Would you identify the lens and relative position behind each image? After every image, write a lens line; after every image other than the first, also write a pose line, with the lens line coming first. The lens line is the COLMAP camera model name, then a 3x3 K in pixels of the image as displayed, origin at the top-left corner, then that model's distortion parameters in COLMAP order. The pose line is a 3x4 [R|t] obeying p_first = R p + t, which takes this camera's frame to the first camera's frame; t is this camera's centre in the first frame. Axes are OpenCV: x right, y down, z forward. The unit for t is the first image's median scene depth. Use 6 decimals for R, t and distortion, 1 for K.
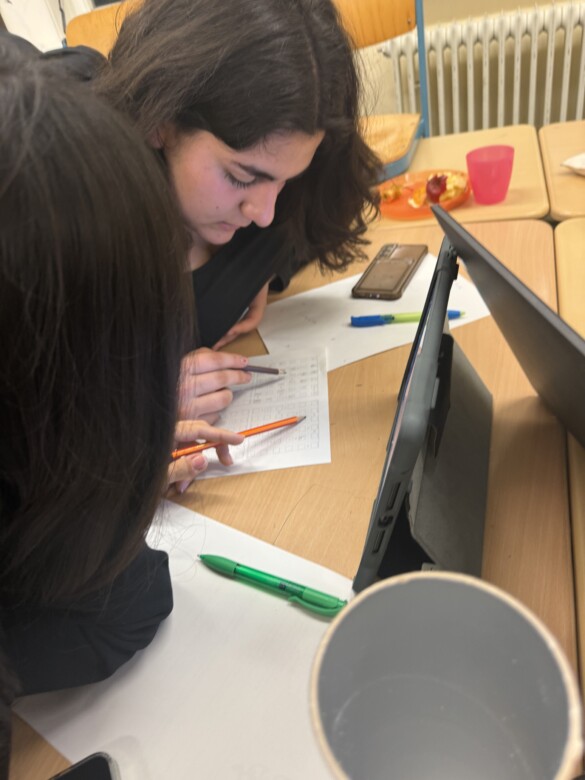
lens RADIAL K [[549.8, 0, 292.5], [0, 549.8, 390.0], [0, 0, 1]] dist [-0.047348, -0.002408]
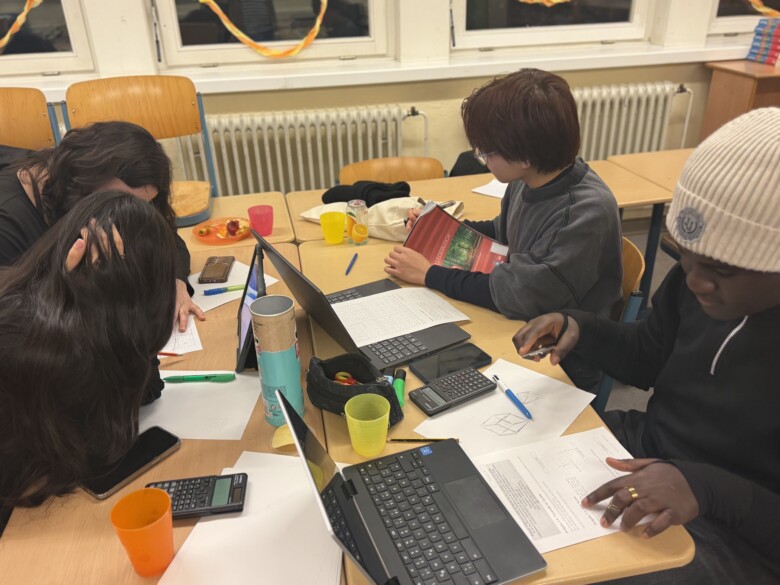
lens RADIAL K [[636.2, 0, 390.0], [0, 636.2, 292.5], [0, 0, 1]] dist [-0.002001, -0.000144]
pose [[0.849922, -0.034238, 0.525795, -0.384184], [0.168906, 0.962930, -0.210326, 0.340440], [-0.499102, 0.267570, 0.824198, -0.867068]]
